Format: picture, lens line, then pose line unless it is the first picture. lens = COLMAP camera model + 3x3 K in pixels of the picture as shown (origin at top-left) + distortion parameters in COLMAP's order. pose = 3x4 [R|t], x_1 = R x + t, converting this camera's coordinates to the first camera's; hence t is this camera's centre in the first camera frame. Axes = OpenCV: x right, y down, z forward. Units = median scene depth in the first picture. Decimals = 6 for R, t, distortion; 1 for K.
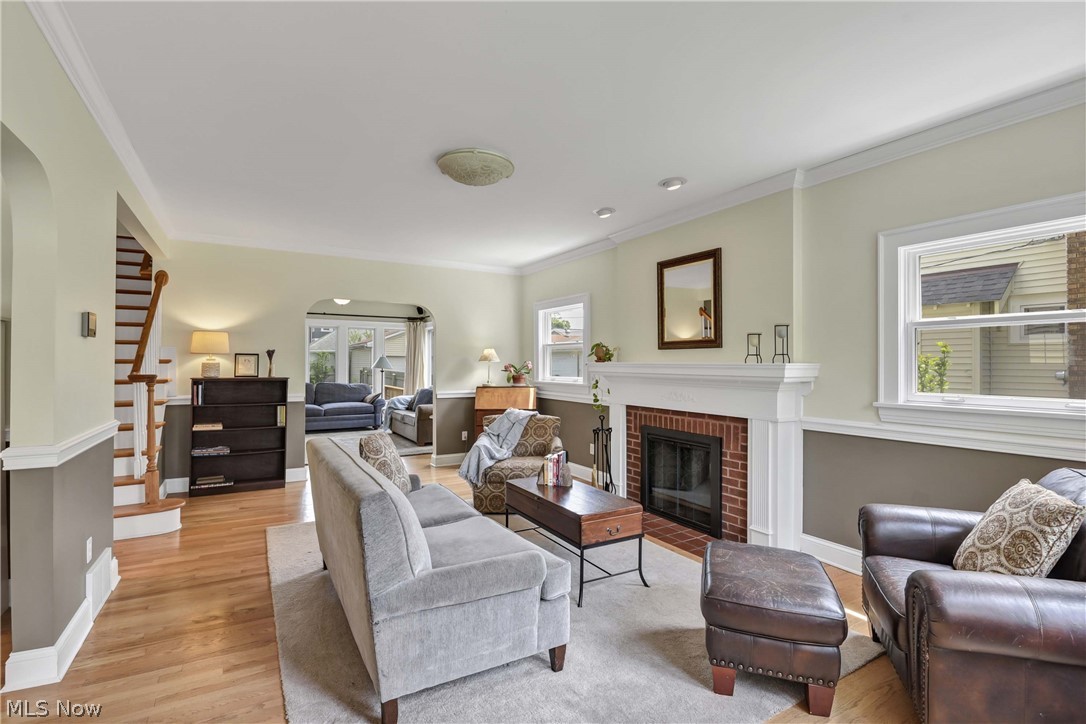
lens RADIAL K [[514.2, 0, 540.1], [0, 514.2, 357.3], [0, 0, 1]] dist [-0.016119, -0.002494]
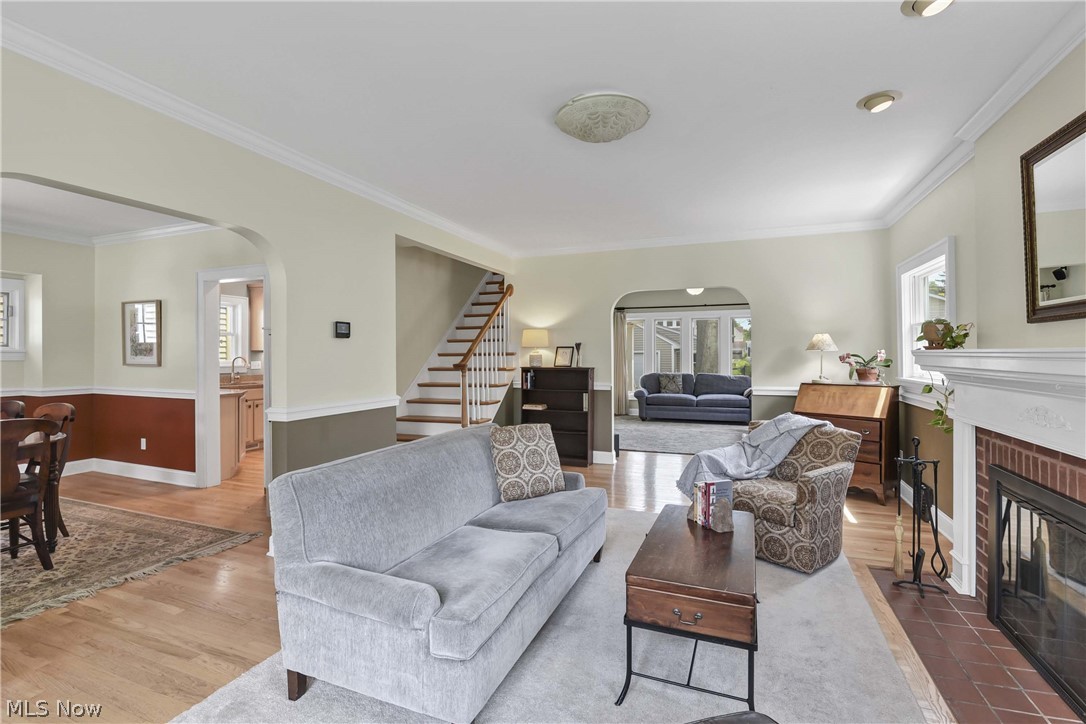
lens RADIAL K [[496.5, 0, 536.2], [0, 496.5, 348.5], [0, 0, 1]] dist [-0.004797, -0.003912]
pose [[0.600661, -0.016764, -0.799328, 0.313351], [0.015940, 0.999833, -0.008991, 0.006692], [0.799345, -0.007341, 0.600828, 0.292797]]
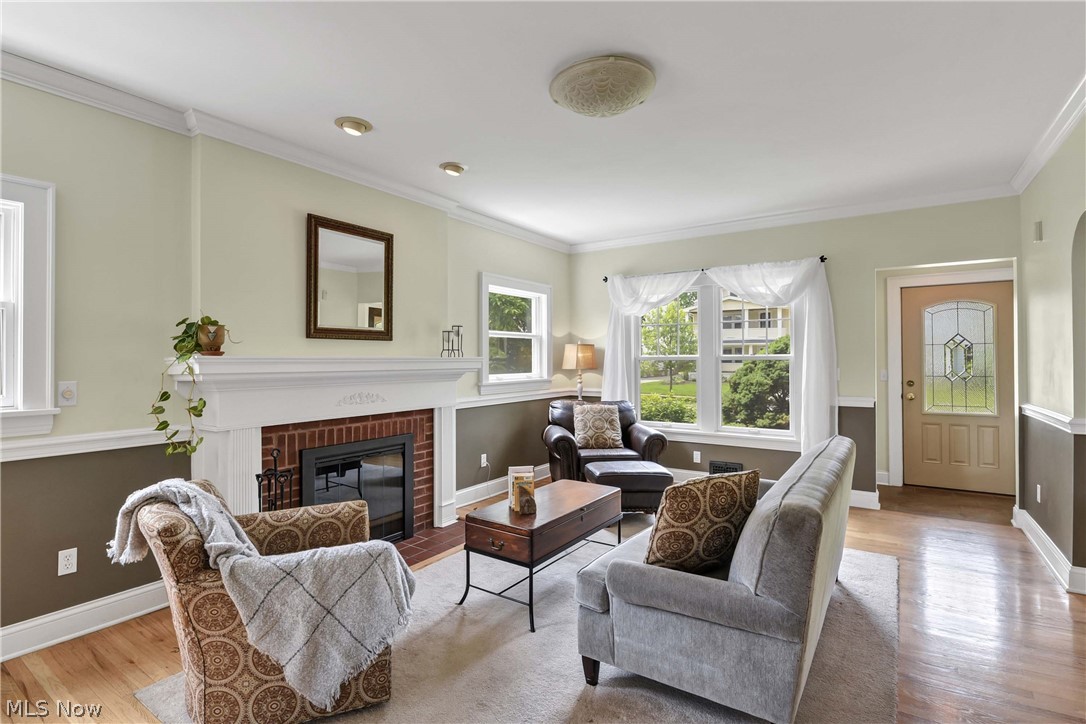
lens RADIAL K [[514.2, 0, 540.9], [0, 514.2, 357.7], [0, 0, 1]] dist [-0.016119, -0.002494]
pose [[-0.433054, -0.004969, 0.901354, -0.513967], [-0.013260, 0.999912, -0.000858, 0.007754], [-0.901271, -0.012323, -0.433081, 0.968452]]
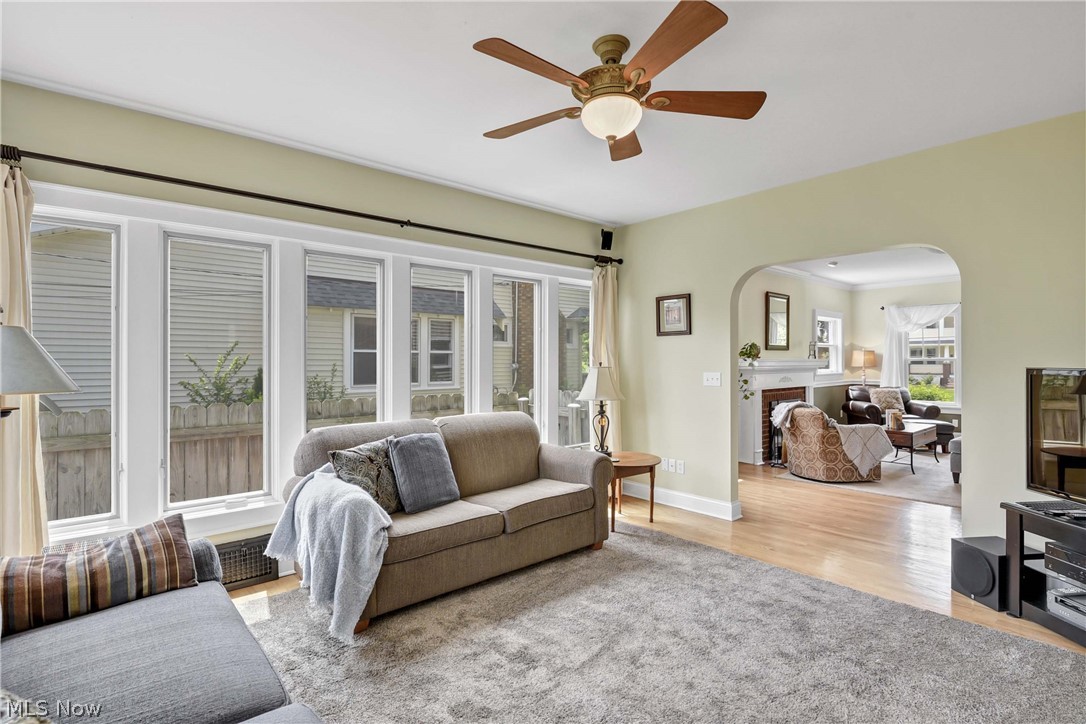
lens RADIAL K [[514.2, 0, 538.3], [0, 514.2, 360.7], [0, 0, 1]] dist [-0.016119, -0.002494]
pose [[-0.175781, -0.009762, 0.984381, -1.071501], [-0.015031, 0.999861, 0.007231, 0.014666], [-0.984315, -0.013525, -0.175903, 1.832596]]
